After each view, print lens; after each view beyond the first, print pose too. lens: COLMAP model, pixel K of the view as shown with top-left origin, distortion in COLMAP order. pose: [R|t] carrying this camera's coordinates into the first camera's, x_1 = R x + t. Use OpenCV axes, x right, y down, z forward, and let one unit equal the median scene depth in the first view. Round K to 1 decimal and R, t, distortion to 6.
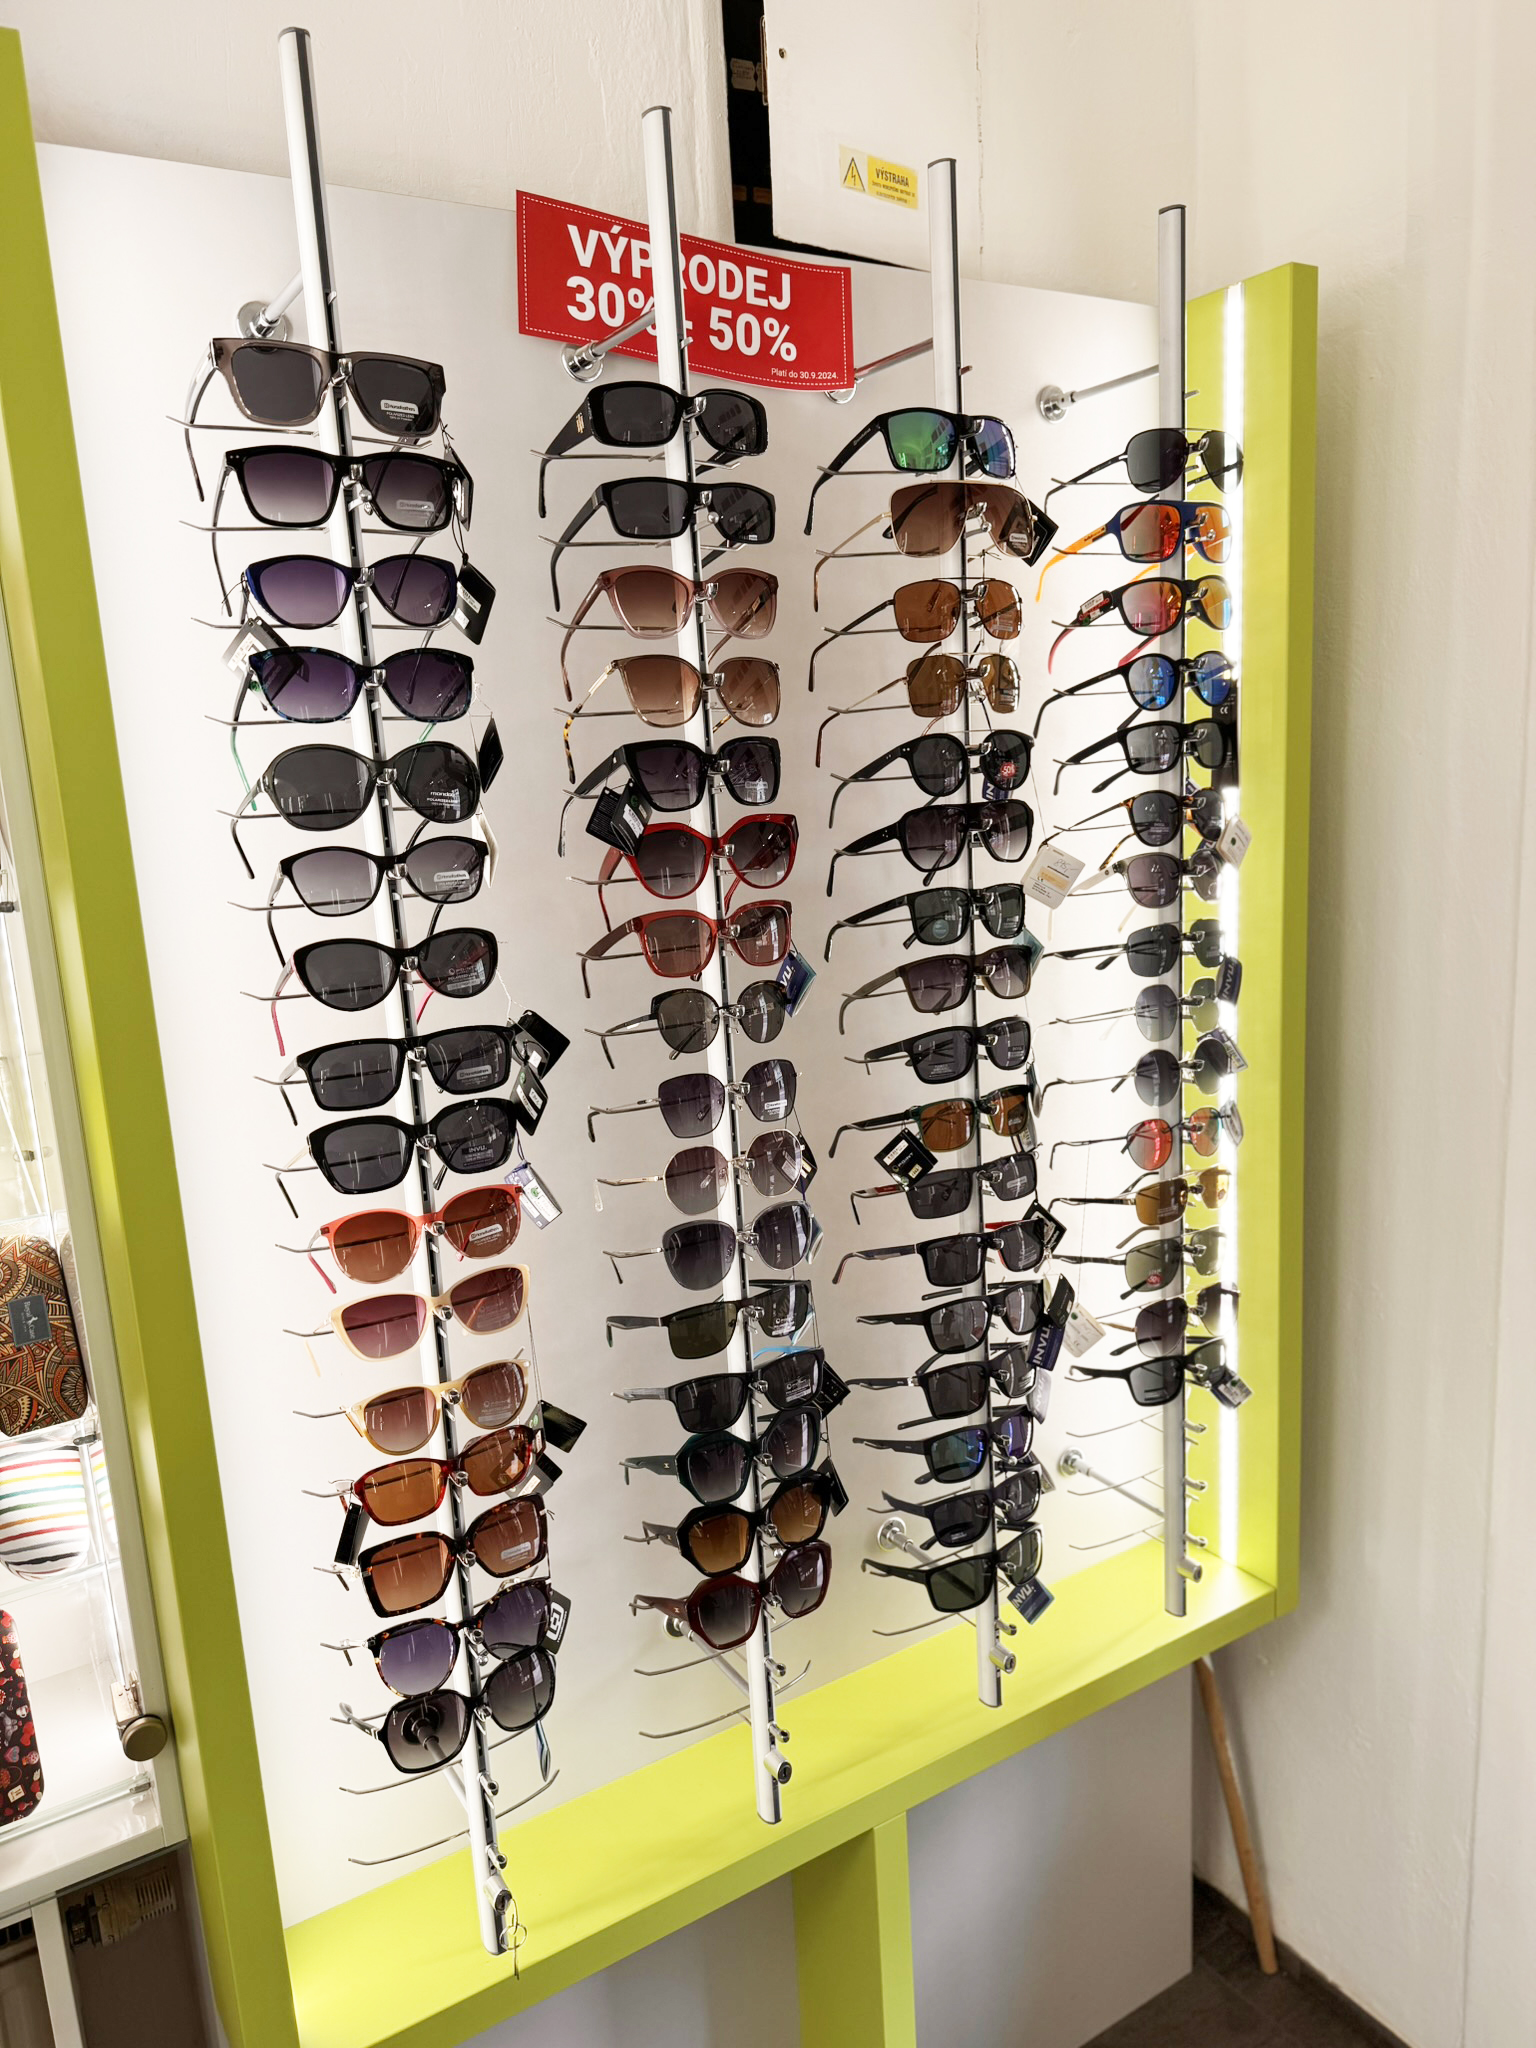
lens RADIAL K [[1422.8, 0, 770.8], [0, 1422.8, 1027.4], [0, 0, 1]] dist [0.039844, -0.005372]
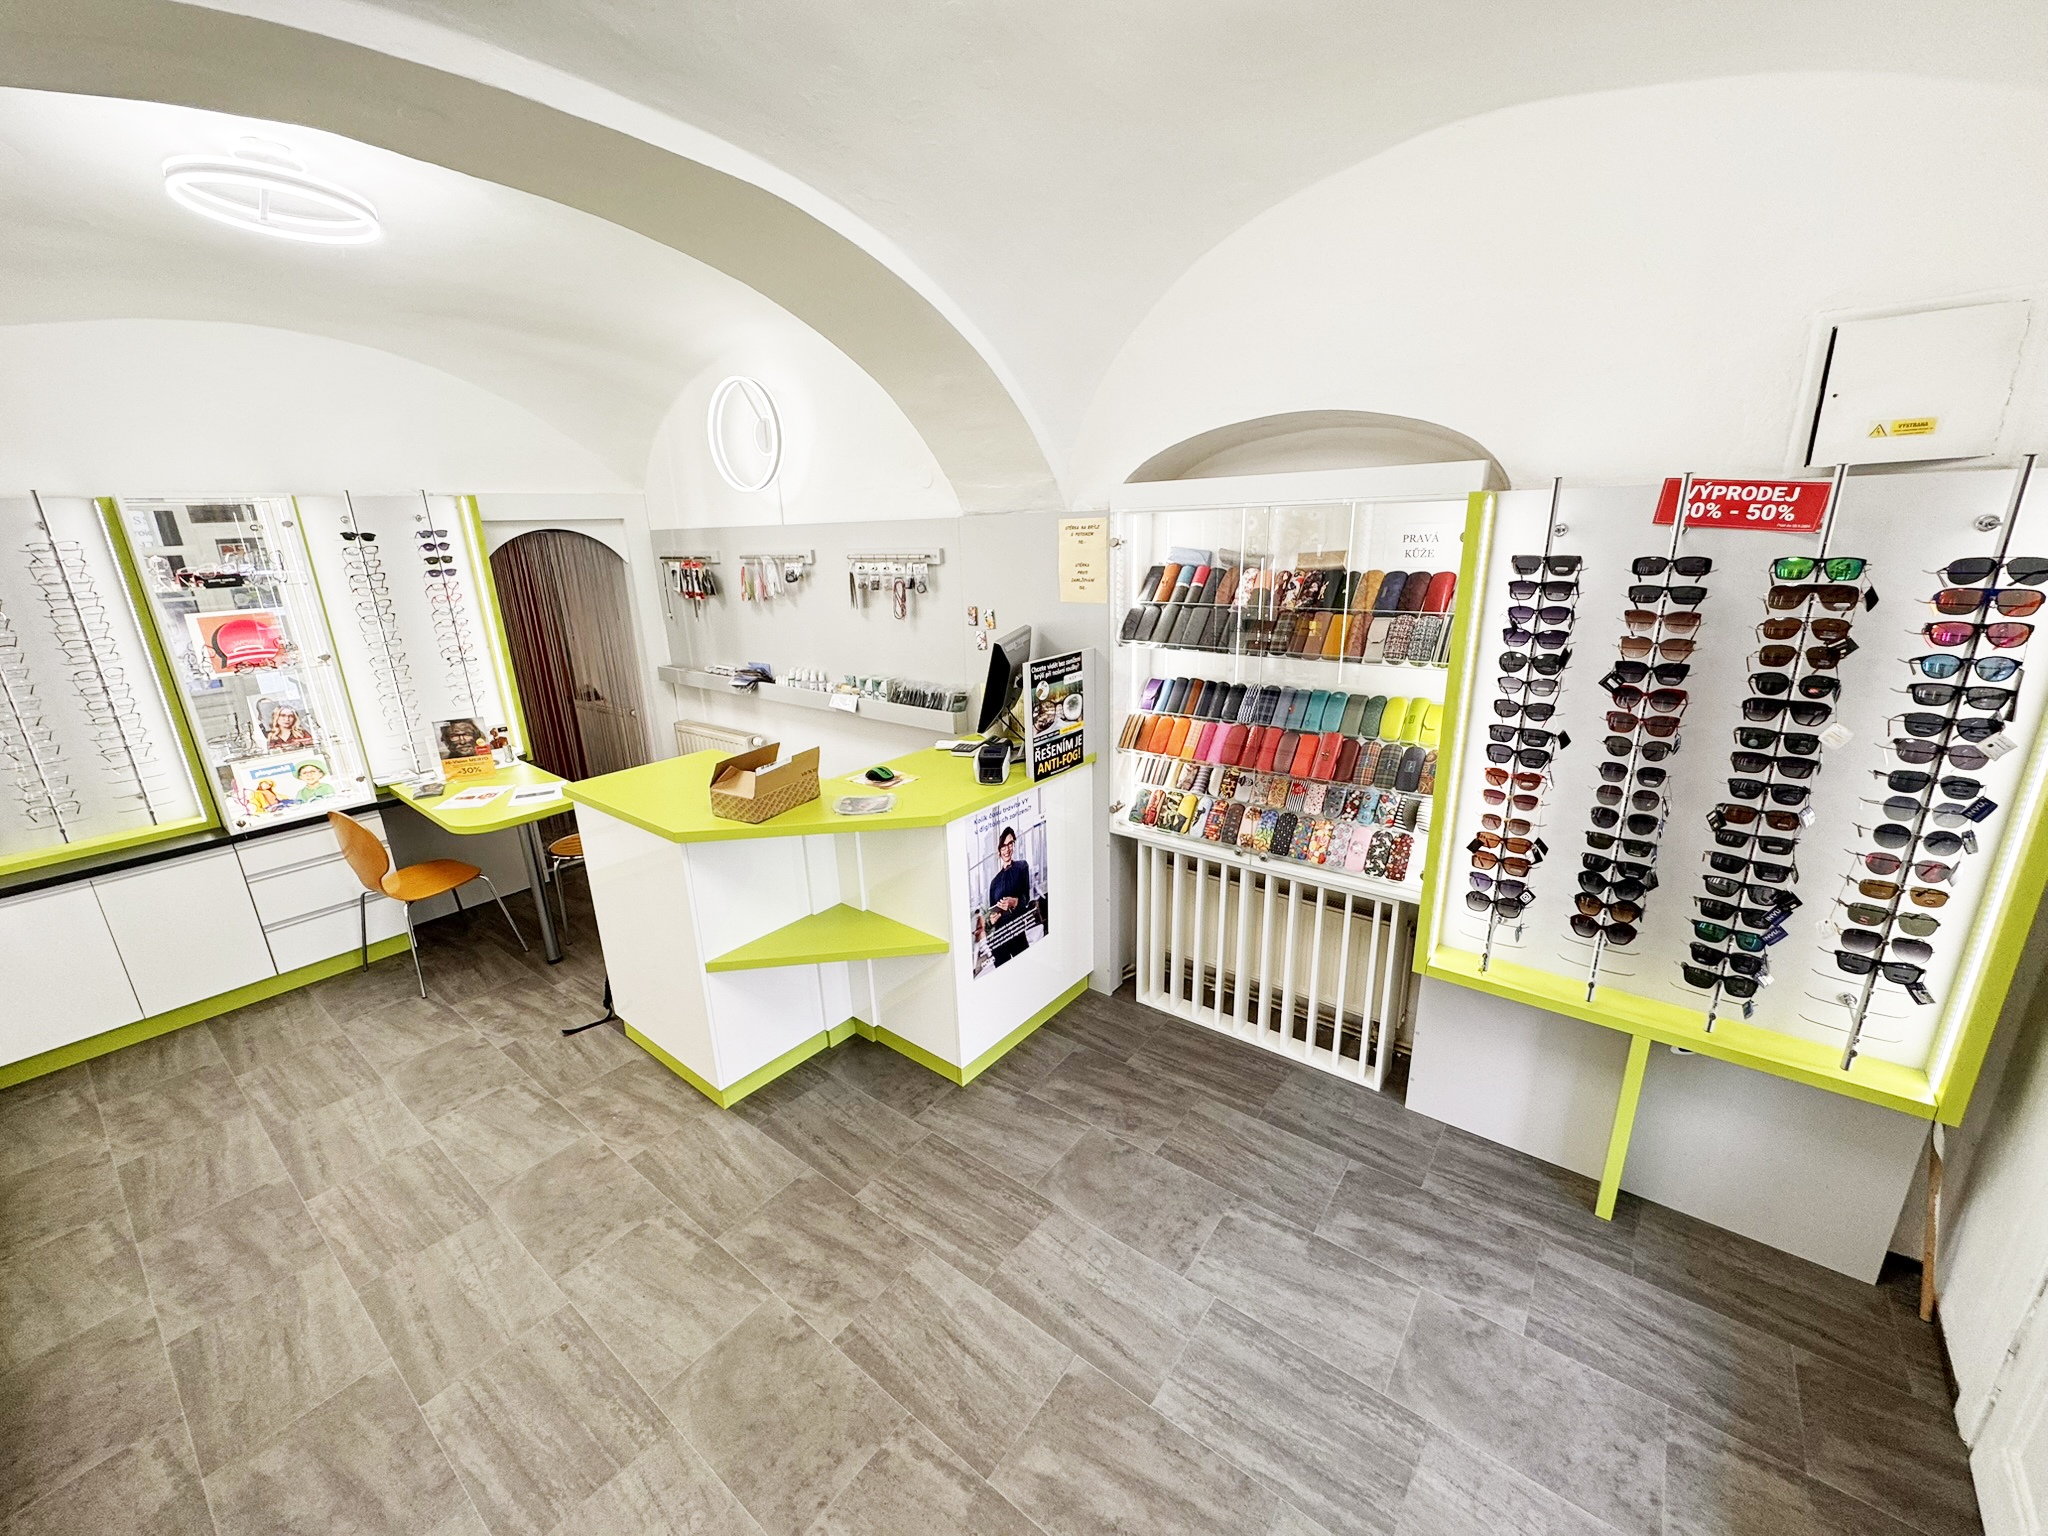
lens RADIAL K [[826.5, 0, 1027.4], [0, 826.5, 768.5], [0, 0, 1]] dist [0.000024, 0.000019]
pose [[0.357400, 0.316099, -0.878833, 1.115005], [-0.165048, 0.947550, 0.273694, -0.246999], [0.919252, 0.047231, 0.390825, -0.956918]]
